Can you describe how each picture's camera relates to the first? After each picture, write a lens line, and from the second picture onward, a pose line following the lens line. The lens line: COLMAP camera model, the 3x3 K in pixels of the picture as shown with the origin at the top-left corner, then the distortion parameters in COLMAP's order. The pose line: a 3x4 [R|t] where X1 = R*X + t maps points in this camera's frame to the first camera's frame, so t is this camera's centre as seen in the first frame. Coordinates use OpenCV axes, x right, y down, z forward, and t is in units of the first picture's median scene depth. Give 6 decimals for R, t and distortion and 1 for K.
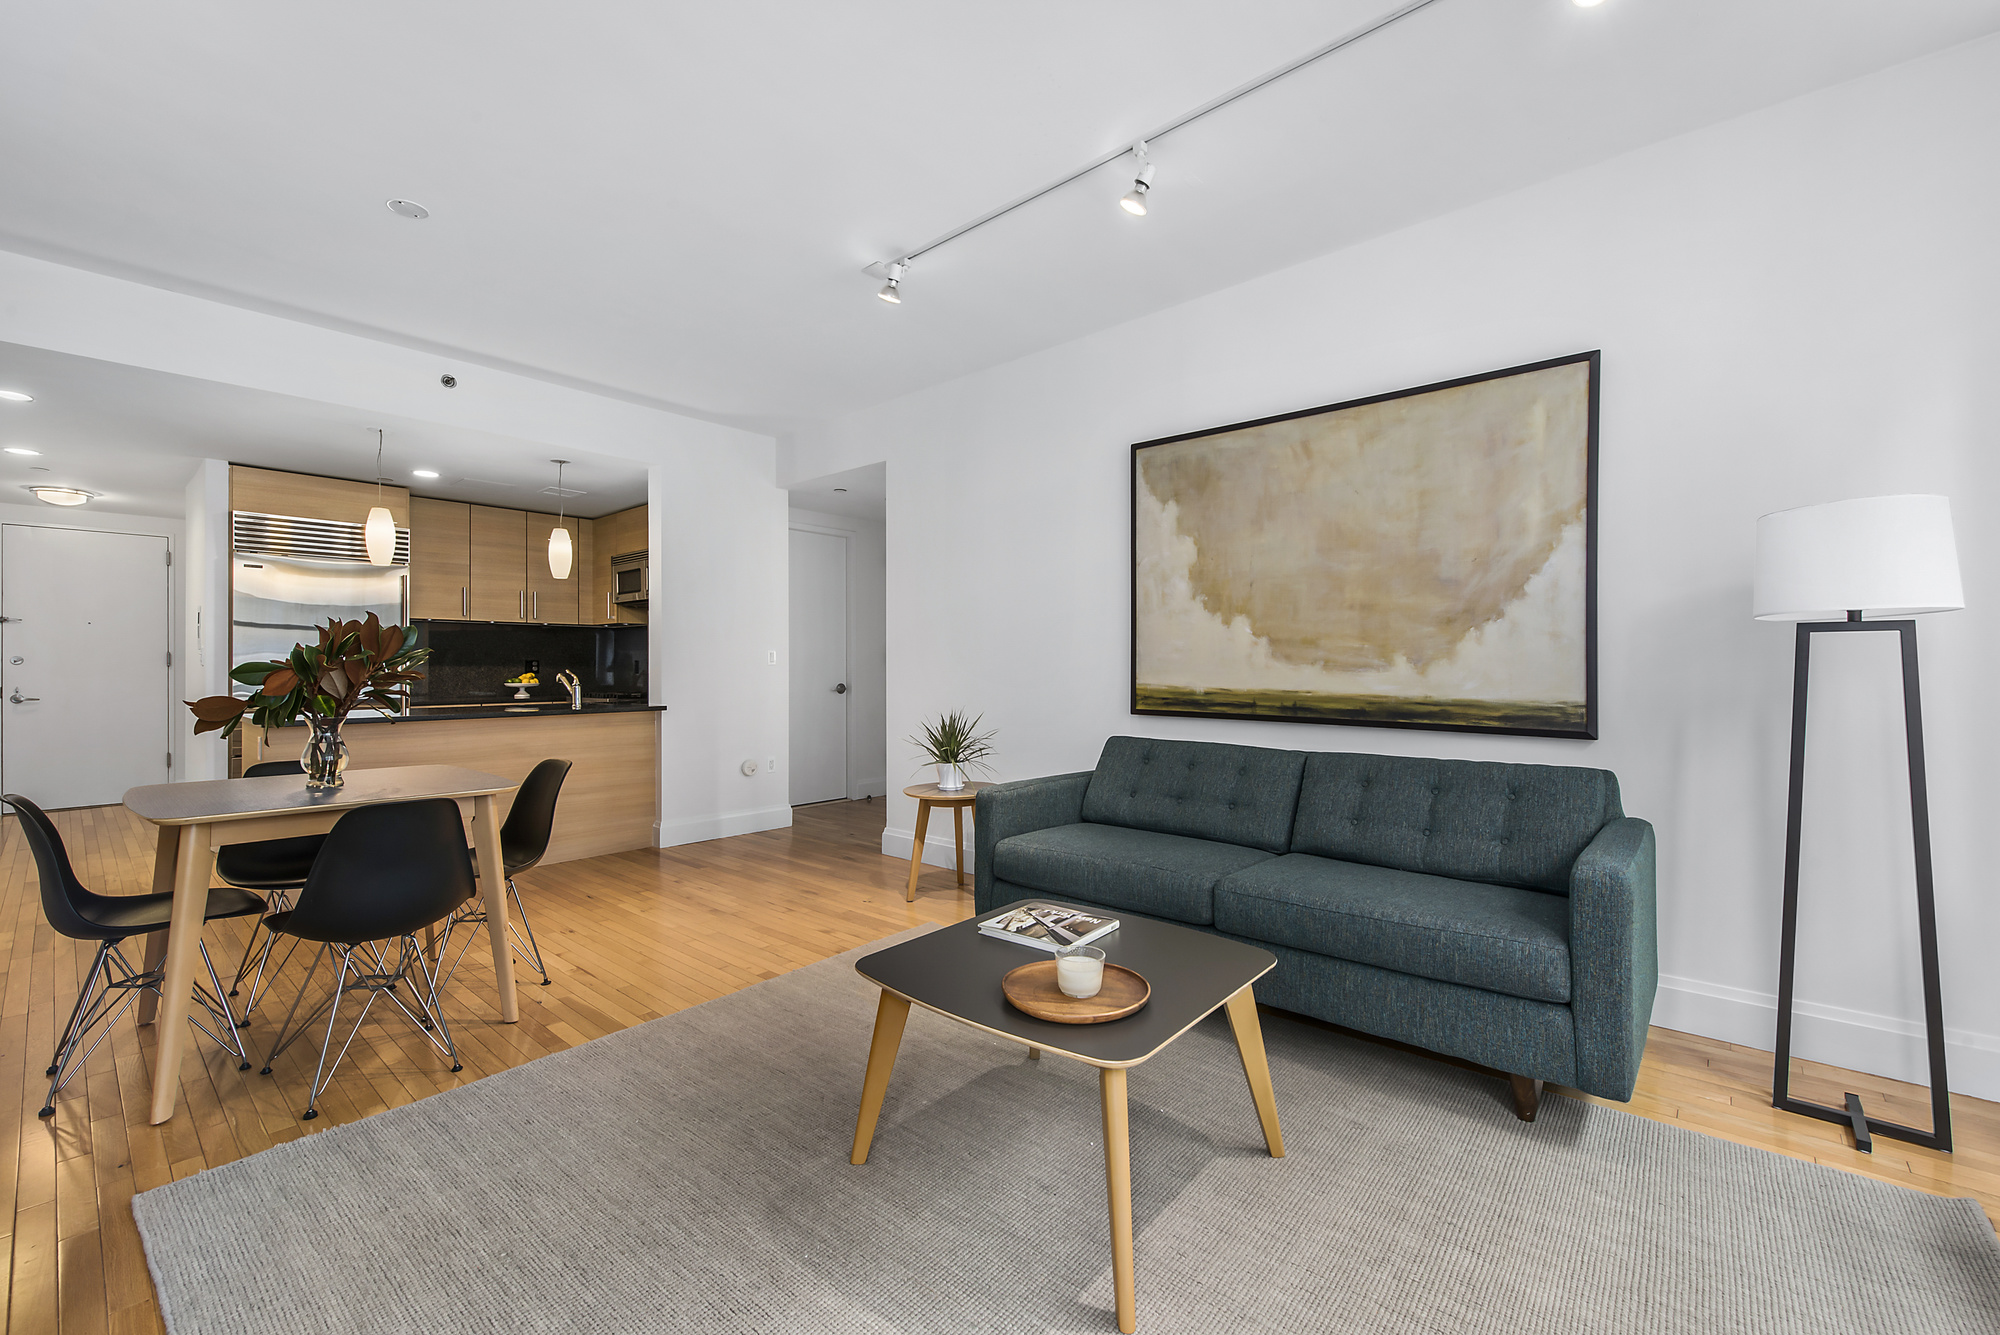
lens RADIAL K [[808.9, 0, 998.1], [0, 808.9, 670.6], [0, 0, 1]] dist [0.001408, 0.000010]
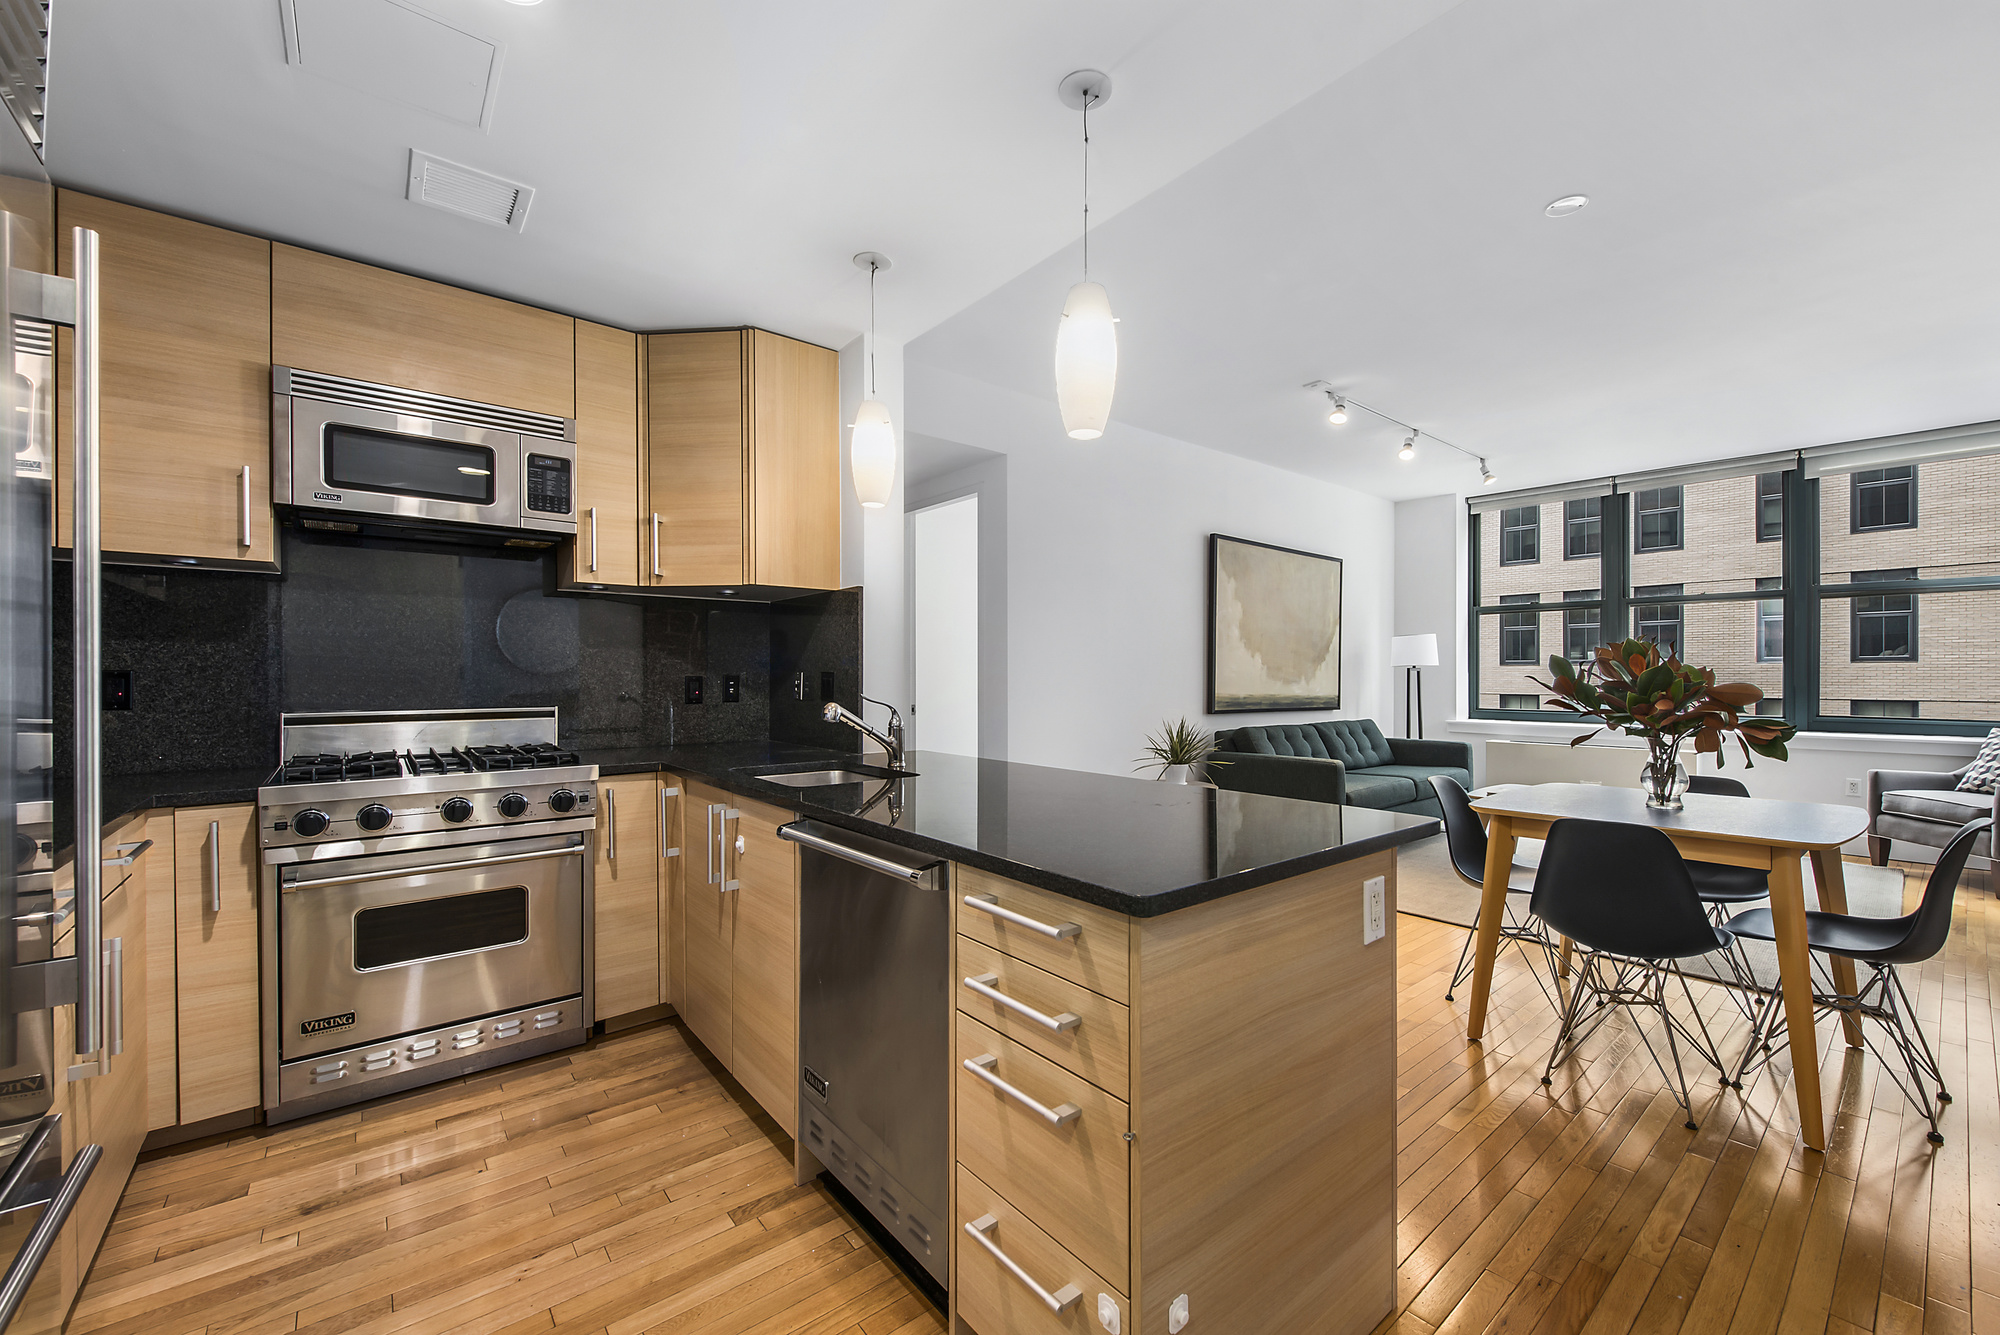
lens RADIAL K [[790.7, 0, 999.5], [0, 790.7, 669.4], [0, 0, 1]] dist [0.000080, 0.000030]
pose [[0.174411, 0.003151, 0.984668, -1.435837], [0.000492, 0.999994, -0.003288, -0.025961], [-0.984673, 0.001058, 0.174408, 1.213117]]
